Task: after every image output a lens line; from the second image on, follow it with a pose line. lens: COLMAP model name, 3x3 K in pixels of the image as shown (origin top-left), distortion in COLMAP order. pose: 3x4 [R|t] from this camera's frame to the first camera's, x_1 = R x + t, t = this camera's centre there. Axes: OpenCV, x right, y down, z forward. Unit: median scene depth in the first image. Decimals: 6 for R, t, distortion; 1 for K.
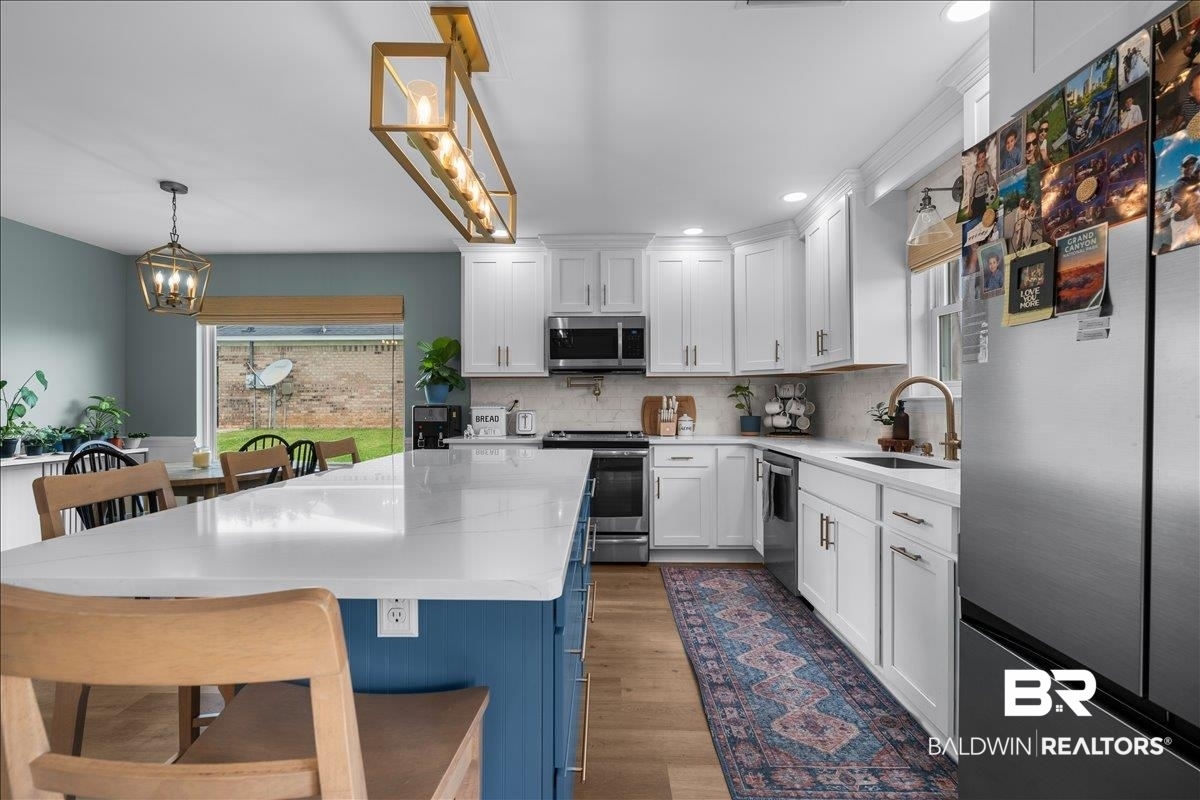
lens RADIAL K [[544.7, 0, 593.8], [0, 544.7, 401.1], [0, 0, 1]] dist [-0.001427, 0.000473]
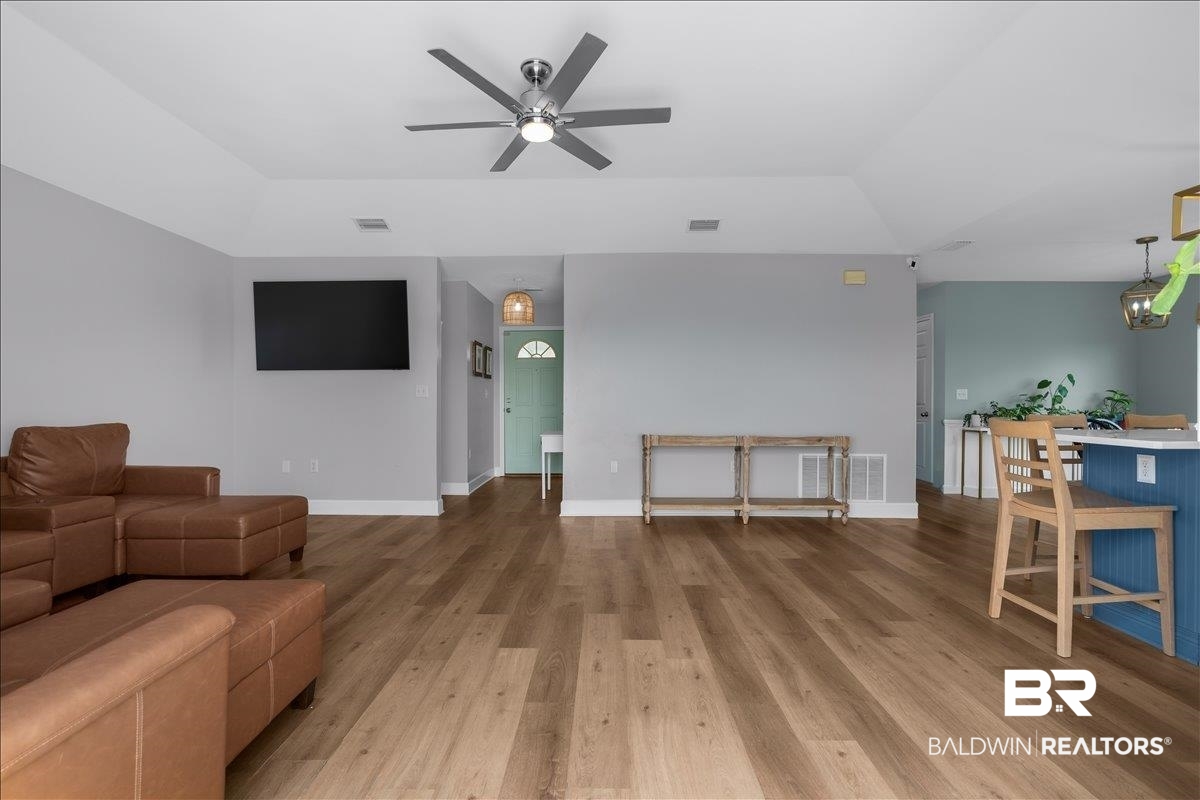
lens RADIAL K [[544.7, 0, 593.8], [0, 544.7, 401.1], [0, 0, 1]] dist [-0.001427, 0.000473]
pose [[-0.000879, -0.002433, -0.999997, 0.496443], [-0.002345, 0.999994, -0.002431, 0.025692], [0.999997, 0.002343, -0.000885, -0.336540]]
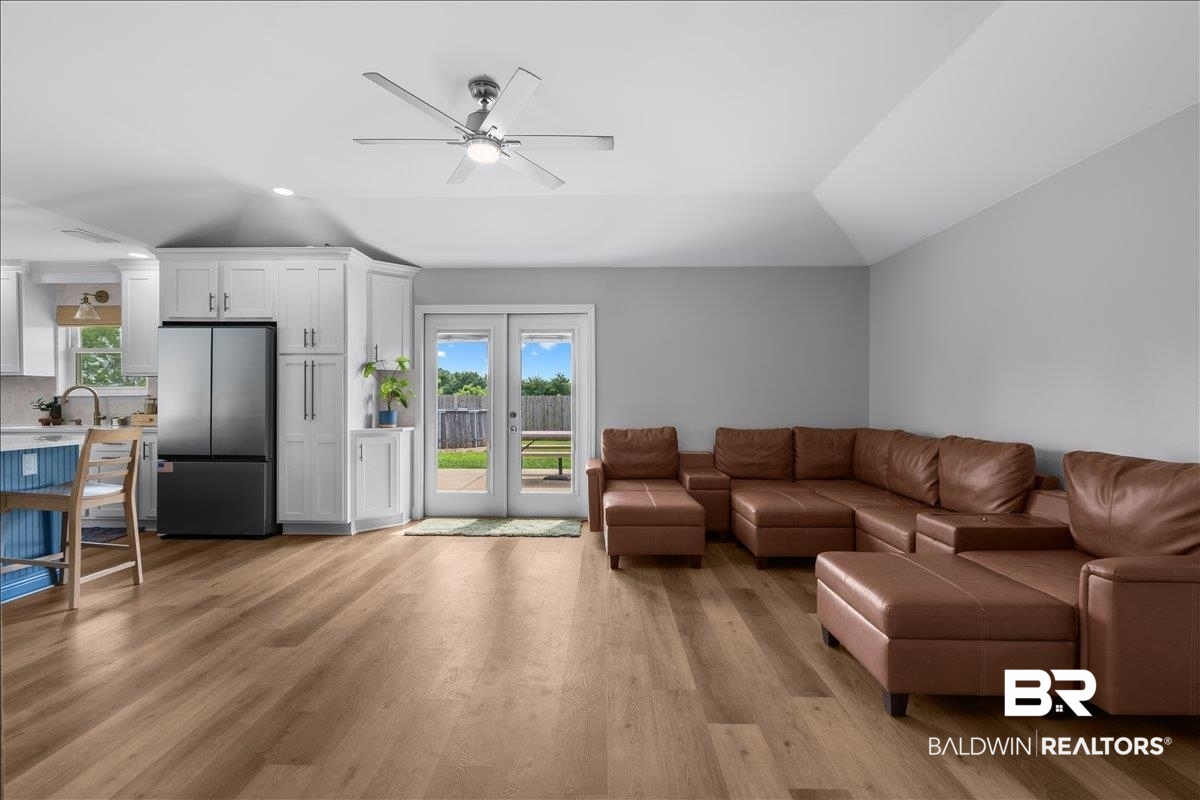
lens RADIAL K [[544.7, 0, 593.8], [0, 544.7, 401.1], [0, 0, 1]] dist [-0.001427, 0.000473]
pose [[0.002171, -0.004546, 0.999987, -0.861760], [-0.000962, 0.999989, 0.004548, 0.002042], [-0.999997, -0.000972, 0.002167, -0.547456]]
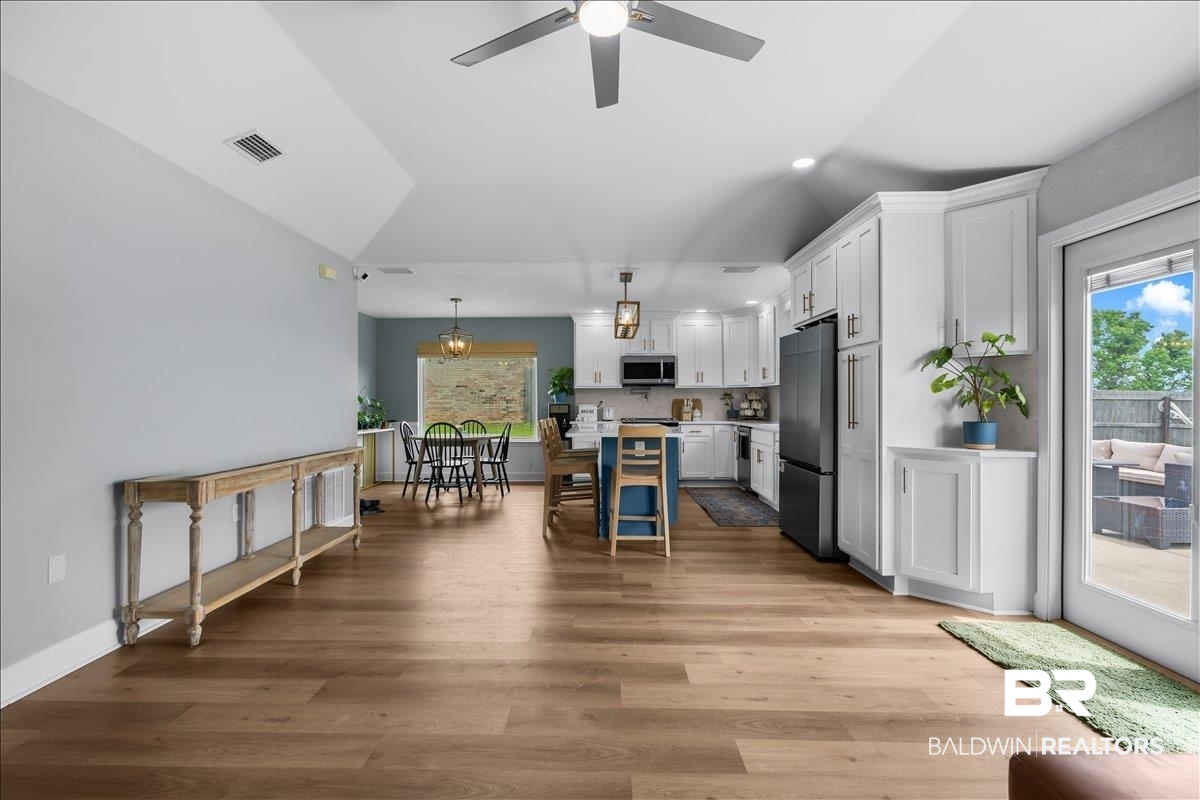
lens RADIAL K [[544.7, 0, 593.8], [0, 544.7, 401.1], [0, 0, 1]] dist [-0.001427, 0.000473]
pose [[0.999996, -0.000479, 0.002634, -0.186112], [0.000485, 0.999997, -0.002268, 0.002296], [-0.002633, 0.002270, 0.999994, -0.844309]]
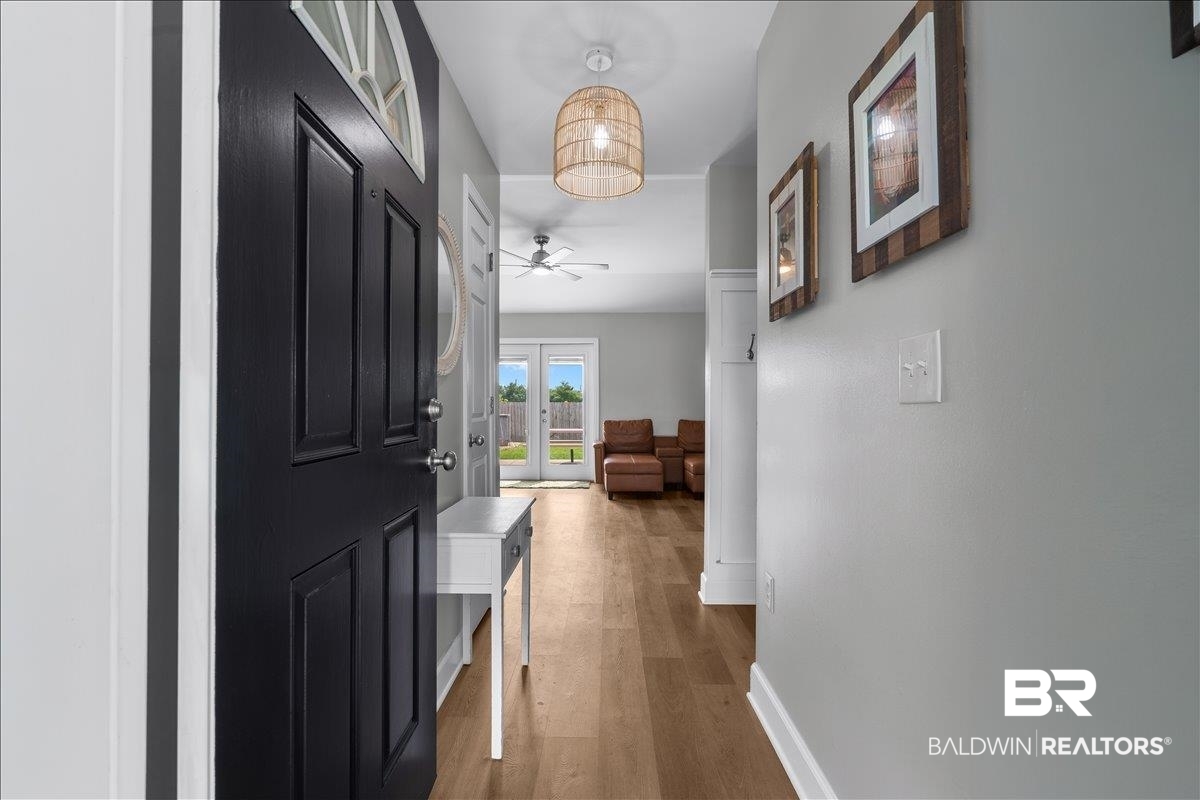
lens RADIAL K [[544.7, 0, 593.8], [0, 544.7, 401.1], [0, 0, 1]] dist [-0.001427, 0.000473]
pose [[0.009140, 0.009720, 0.999911, -1.490250], [0.000424, 0.999953, -0.009724, 0.021733], [-0.999958, 0.000513, 0.009136, -0.547495]]
